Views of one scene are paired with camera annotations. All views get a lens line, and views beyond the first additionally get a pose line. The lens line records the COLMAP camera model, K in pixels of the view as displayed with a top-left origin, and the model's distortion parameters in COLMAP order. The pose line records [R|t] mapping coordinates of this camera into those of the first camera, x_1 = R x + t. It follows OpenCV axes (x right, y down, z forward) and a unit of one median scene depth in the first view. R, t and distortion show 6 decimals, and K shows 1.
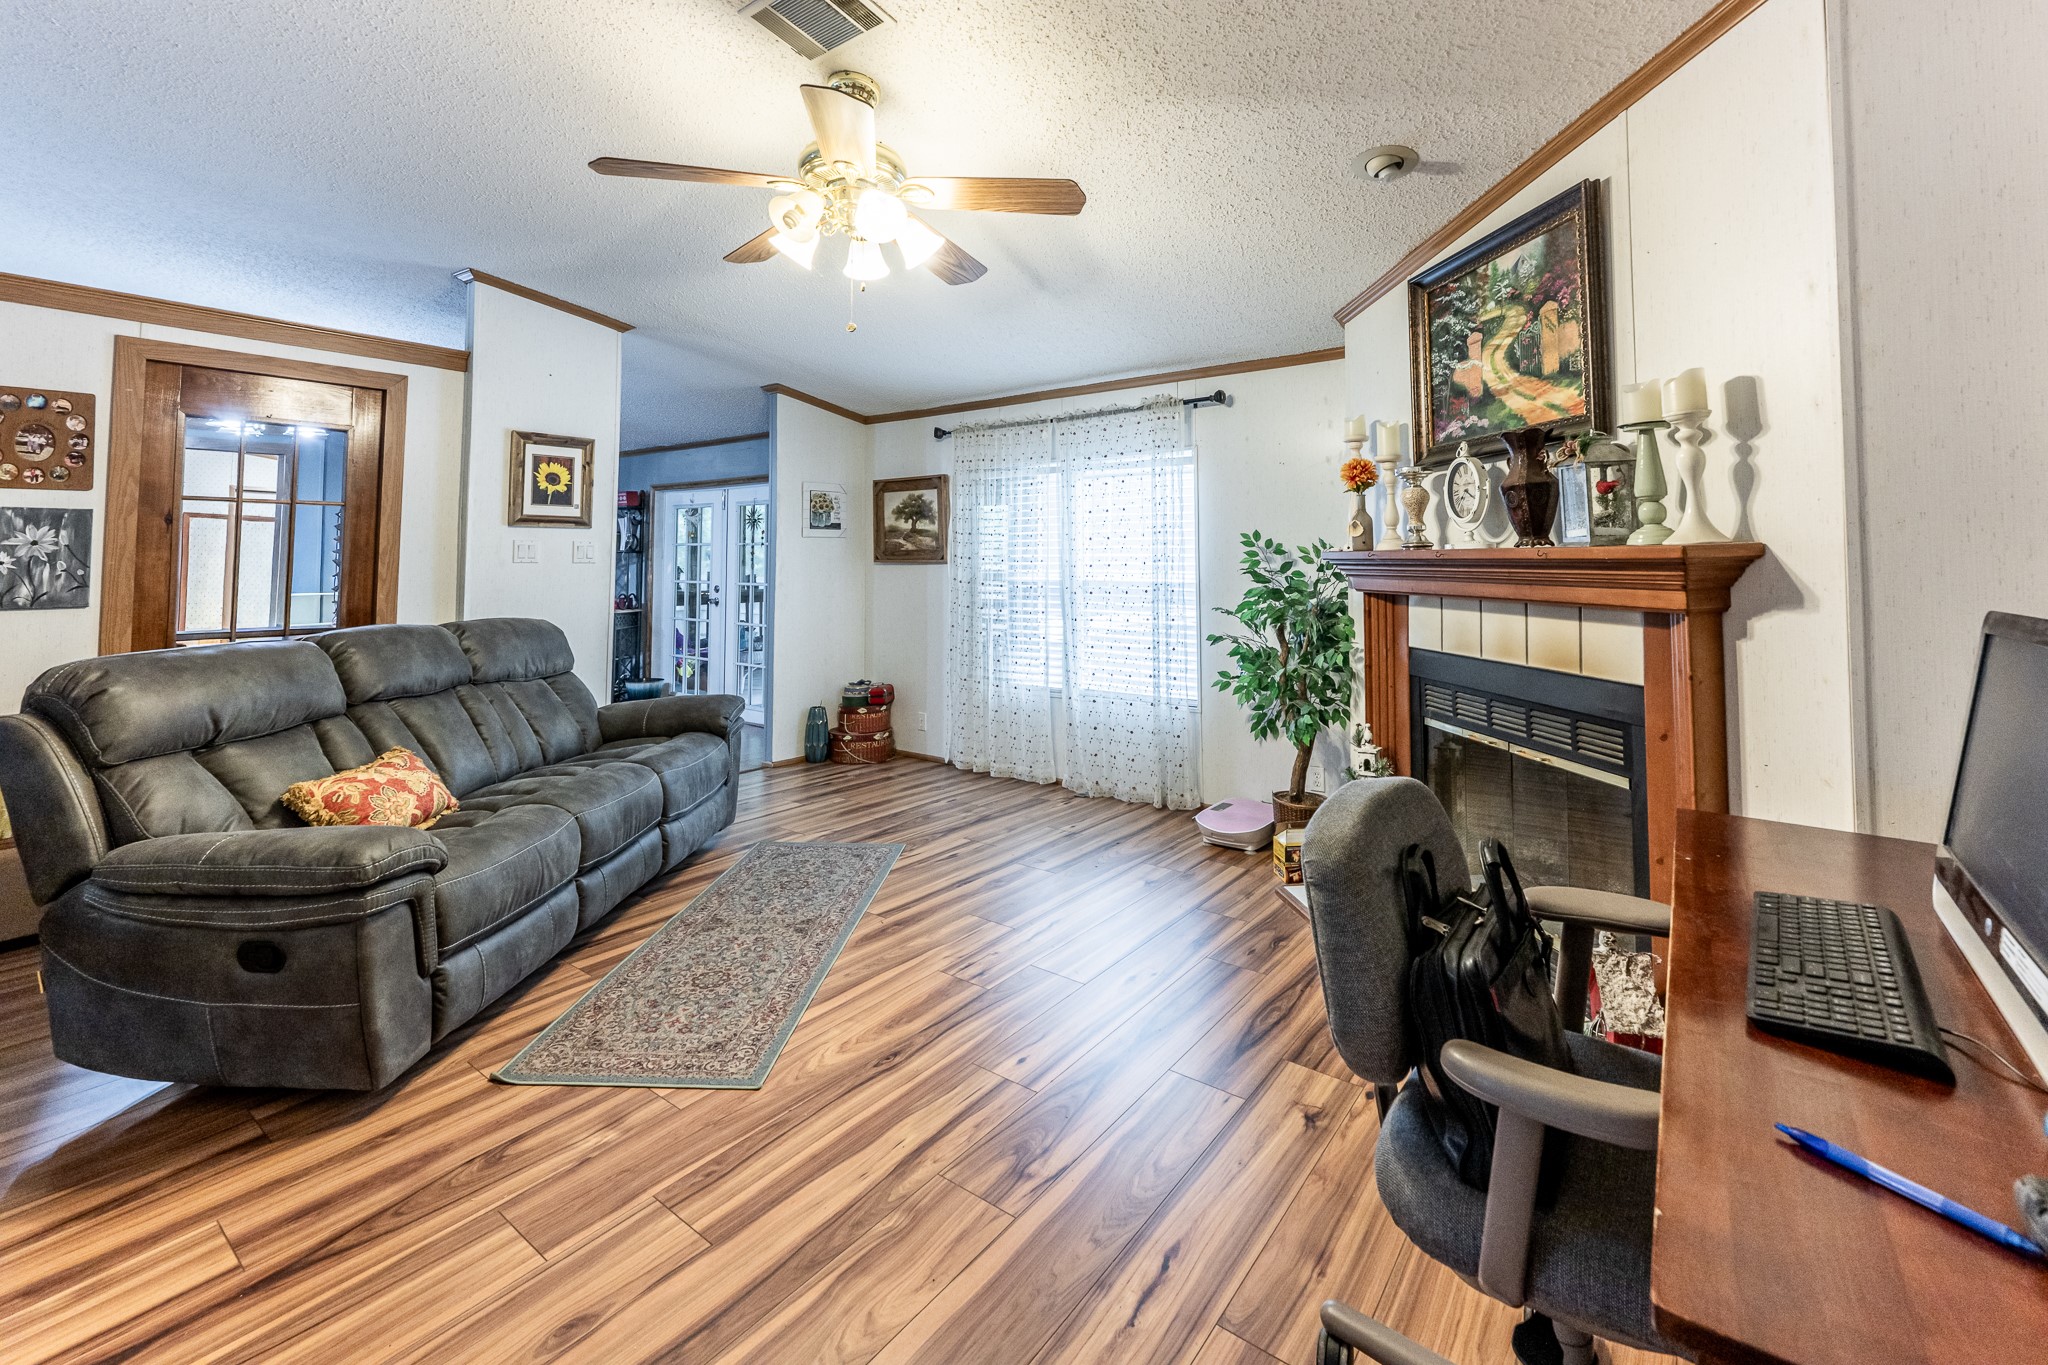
lens RADIAL K [[867.4, 0, 1078.1], [0, 867.4, 539.8], [0, 0, 1]] dist [-0.001253, -0.000164]
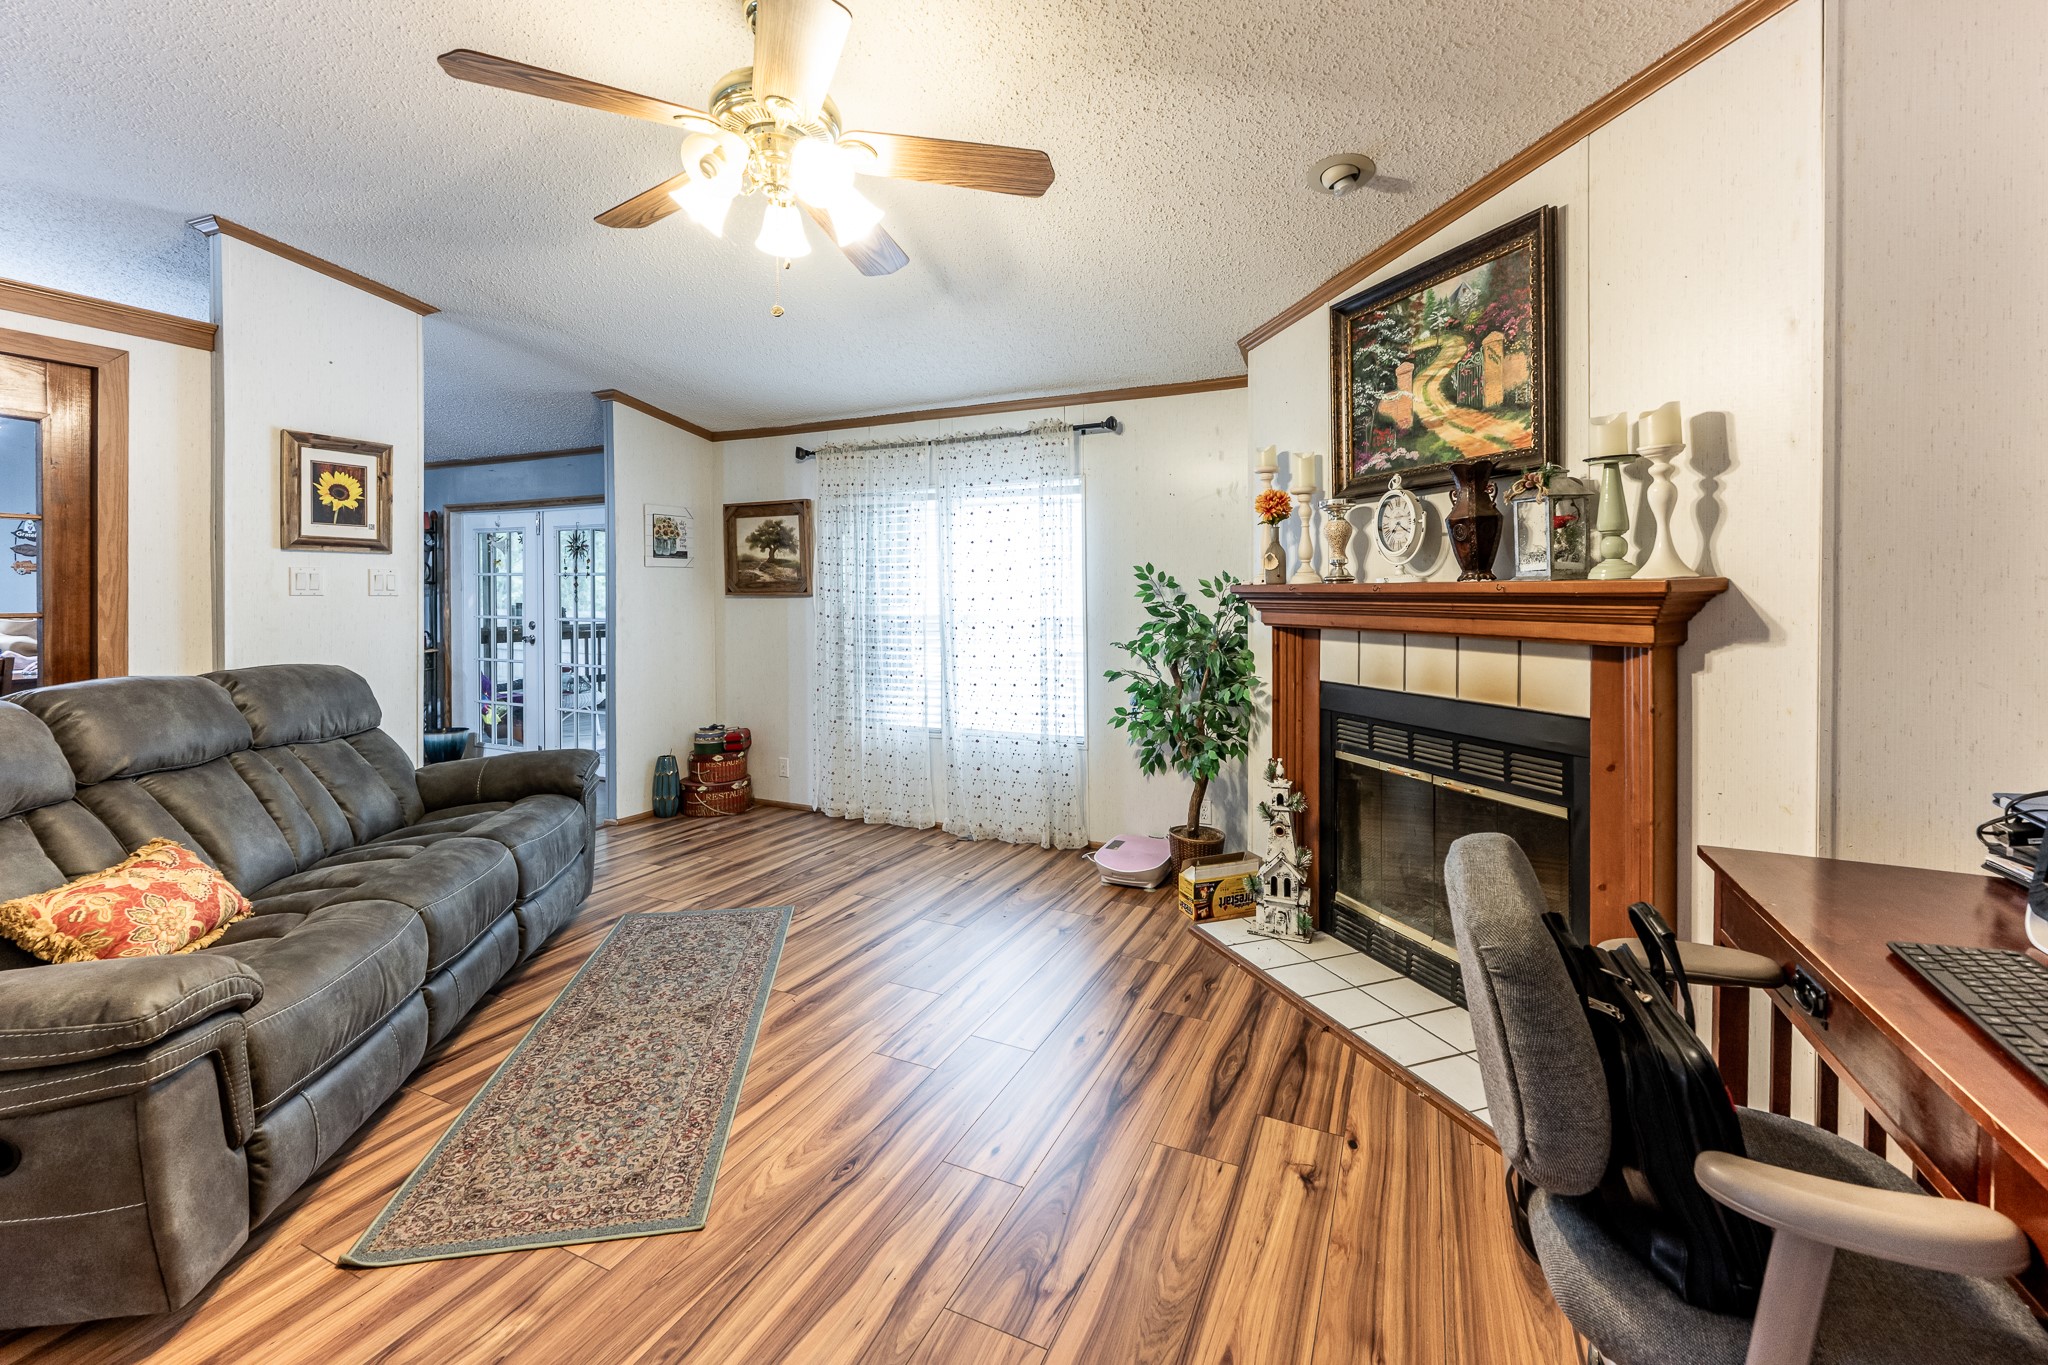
lens RADIAL K [[848.0, 0, 1028.8], [0, 848.0, 618.3], [0, 0, 1]] dist [-0.000772, 0.000159]
pose [[0.983650, -0.003650, 0.180054, -0.149167], [-0.005939, 0.998593, 0.052687, 0.002659], [-0.179993, -0.052895, 0.982245, 0.127898]]
